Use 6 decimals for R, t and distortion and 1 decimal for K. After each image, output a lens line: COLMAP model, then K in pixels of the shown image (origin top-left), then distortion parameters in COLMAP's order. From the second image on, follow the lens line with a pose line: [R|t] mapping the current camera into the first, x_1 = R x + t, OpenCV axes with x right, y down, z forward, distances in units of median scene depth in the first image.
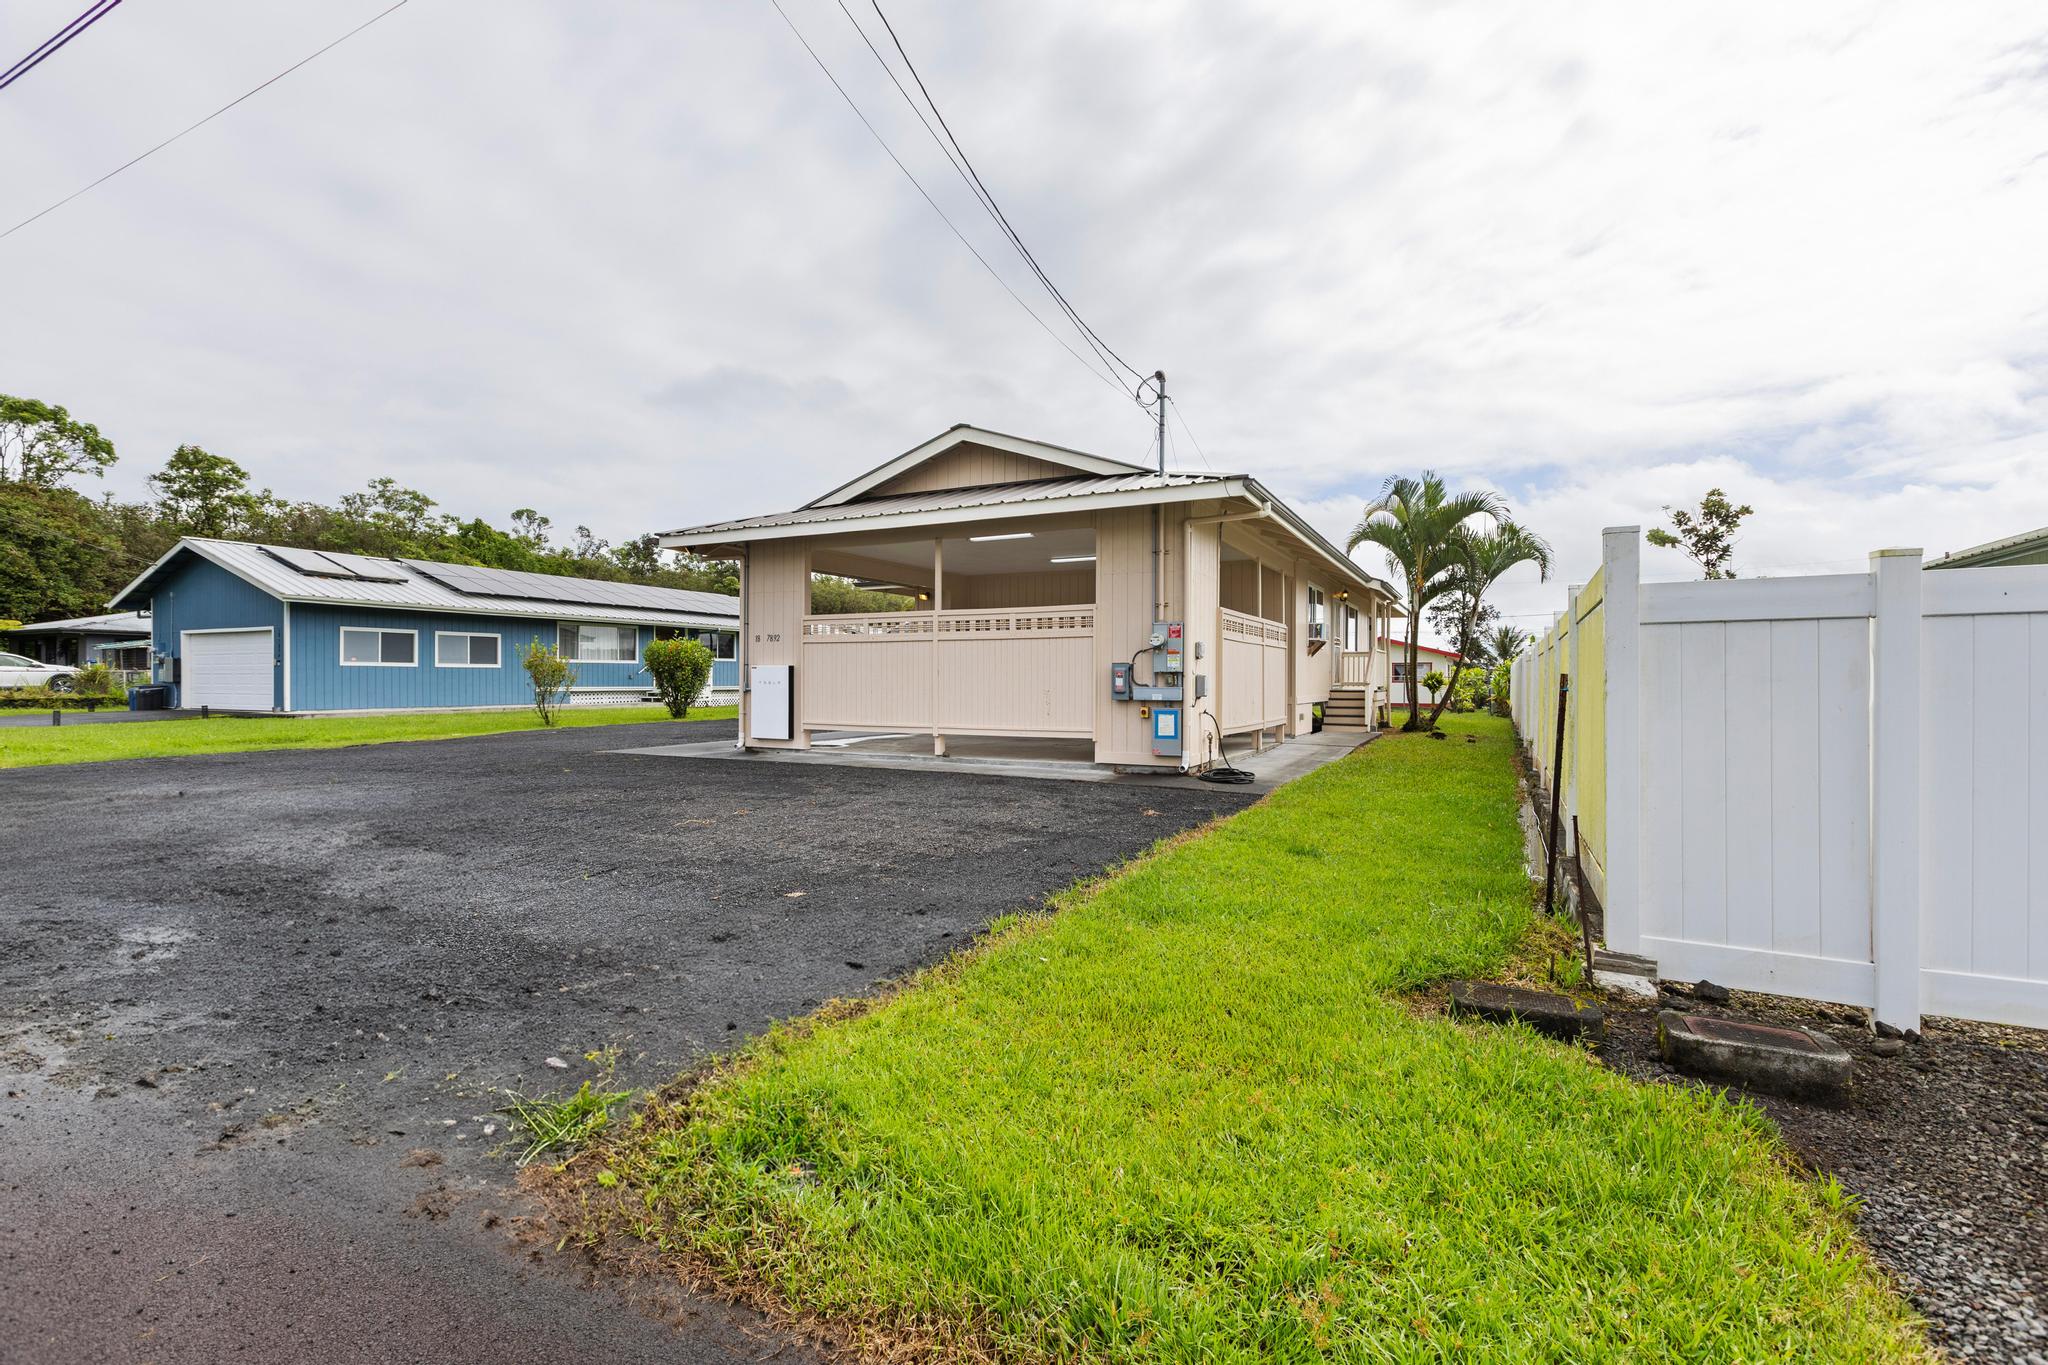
lens RADIAL K [[919.3, 0, 1031.7], [0, 919.3, 676.8], [0, 0, 1]] dist [-0.004430, -0.003227]
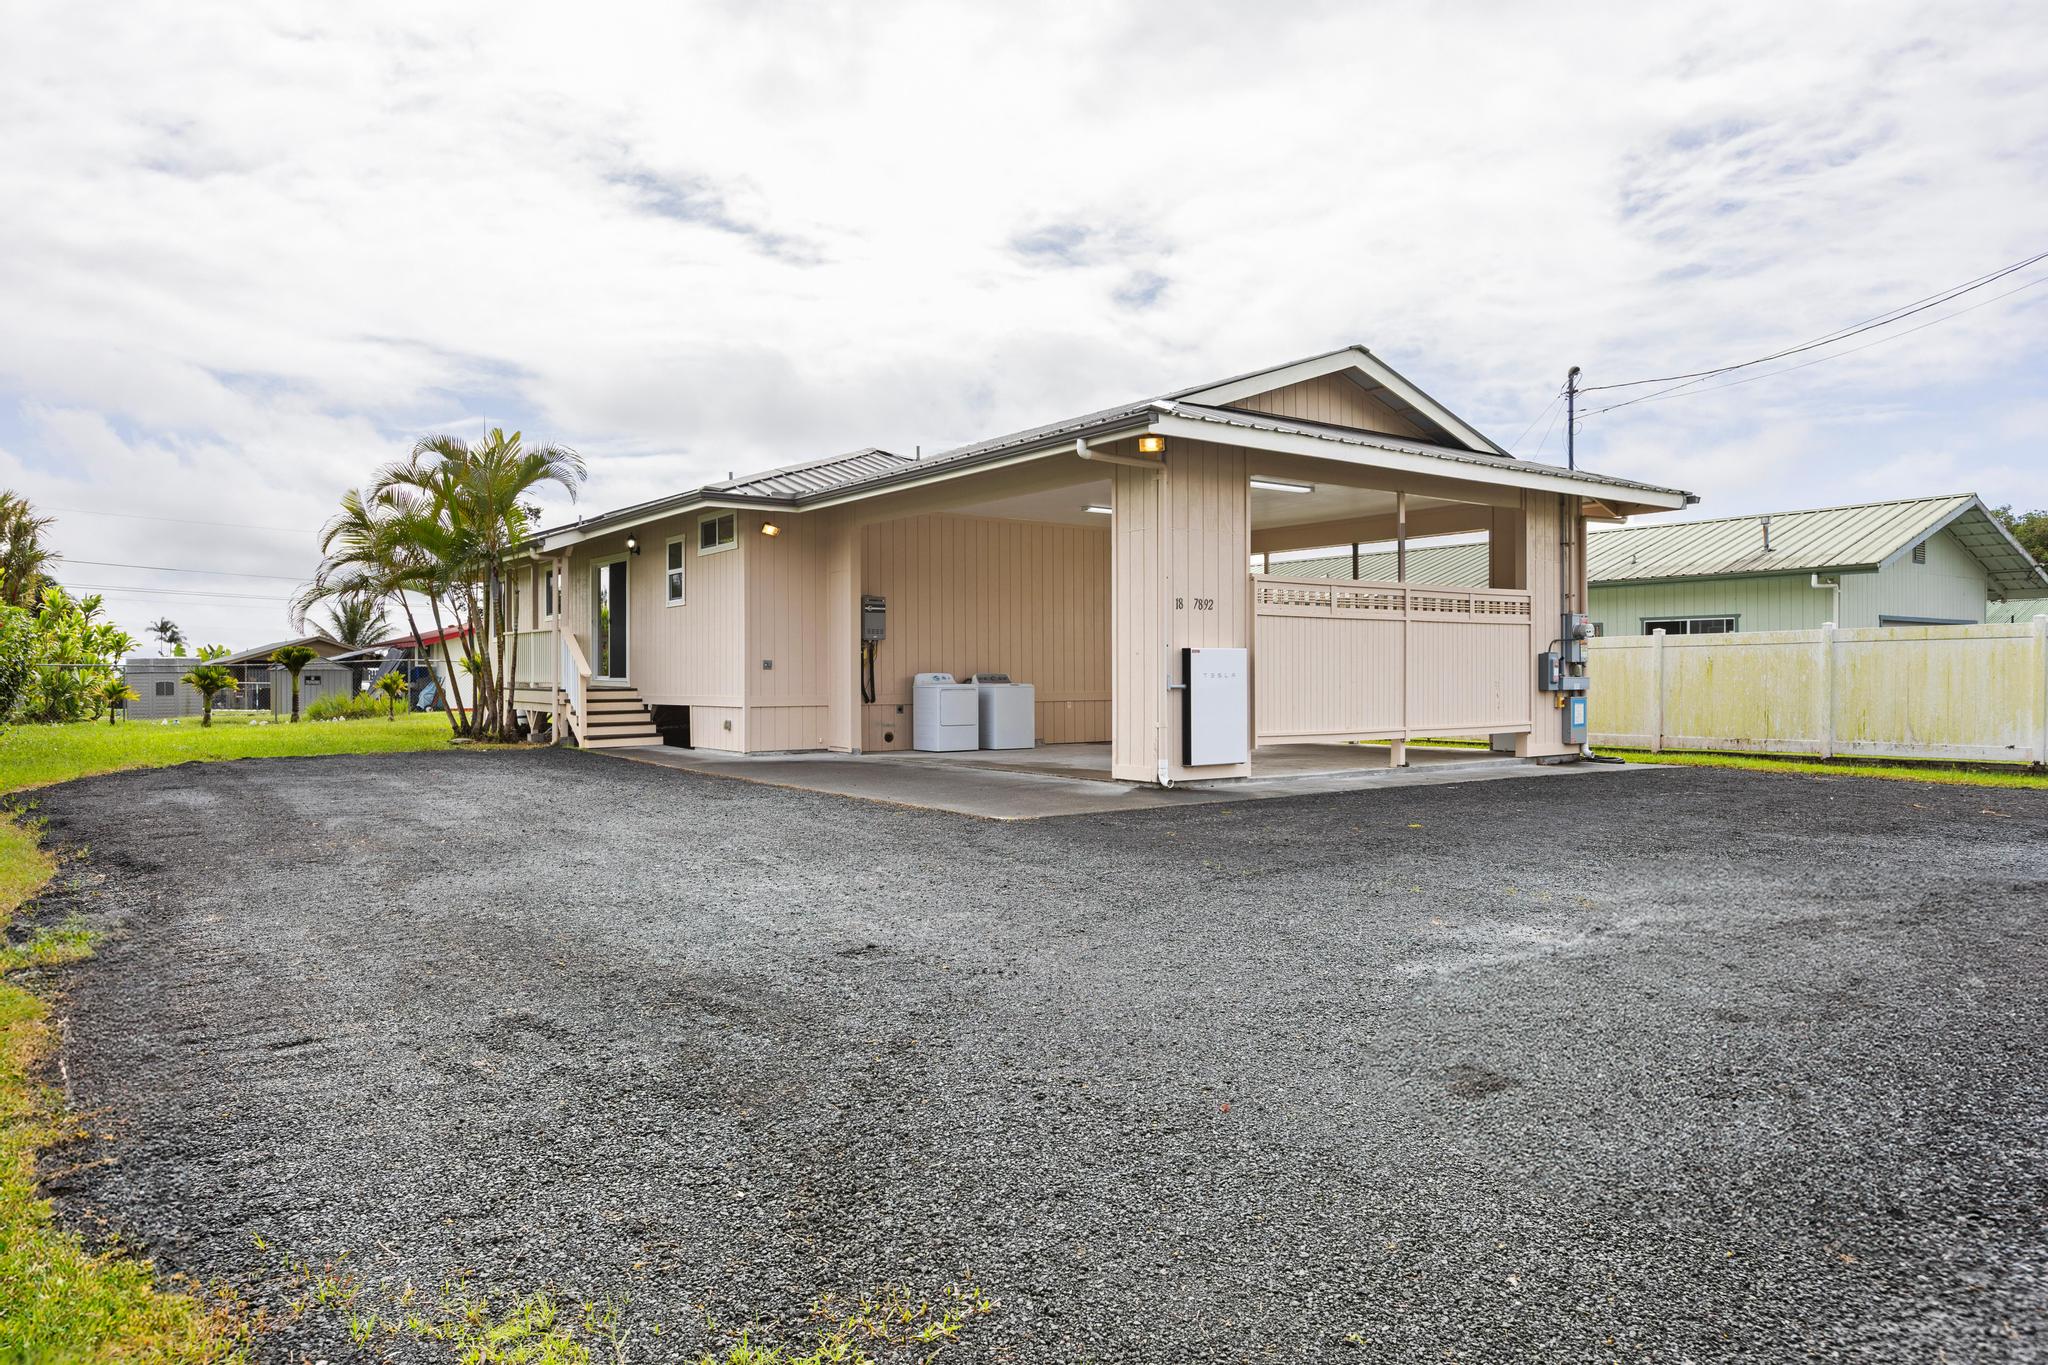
lens RADIAL K [[1305.1, 0, 1030.1], [0, 1305.1, 702.3], [0, 0, 1]] dist [-0.025328, 0.009151]
pose [[0.458628, -0.017715, 0.888452, -1.245670], [0.005831, 0.999840, 0.016926, 0.009403], [-0.888609, -0.002582, 0.458657, 0.768920]]
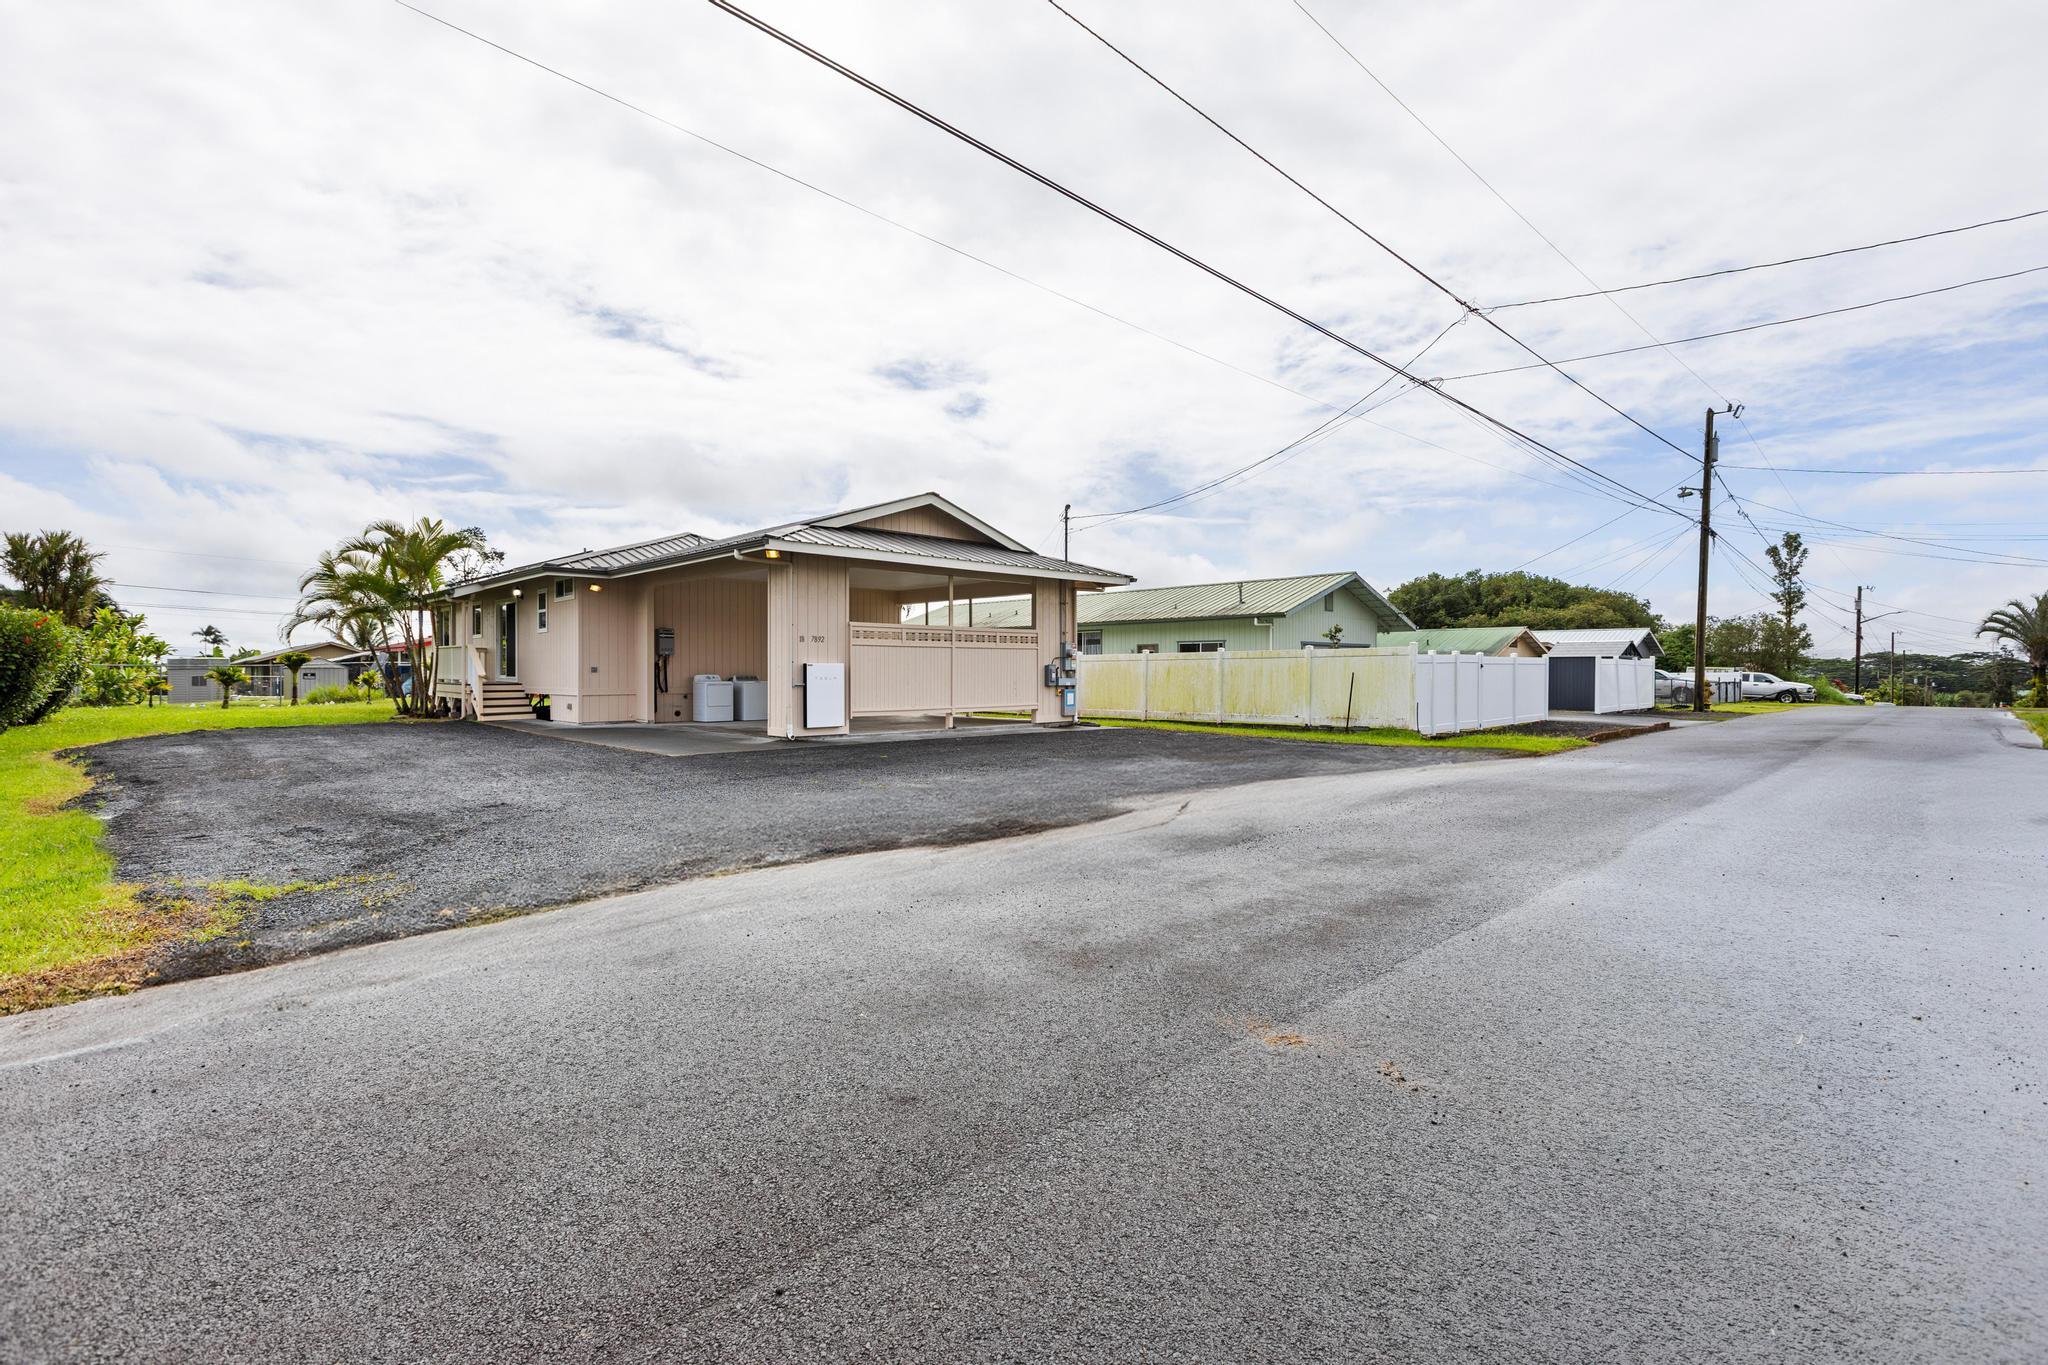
lens RADIAL K [[919.3, 0, 1030.9], [0, 919.3, 667.3], [0, 0, 1]] dist [-0.004430, -0.003227]
pose [[0.327192, 0.006491, 0.944936, -1.404019], [0.002982, 0.999964, -0.007902, 0.002666], [-0.944953, 0.005403, 0.327161, 0.417001]]
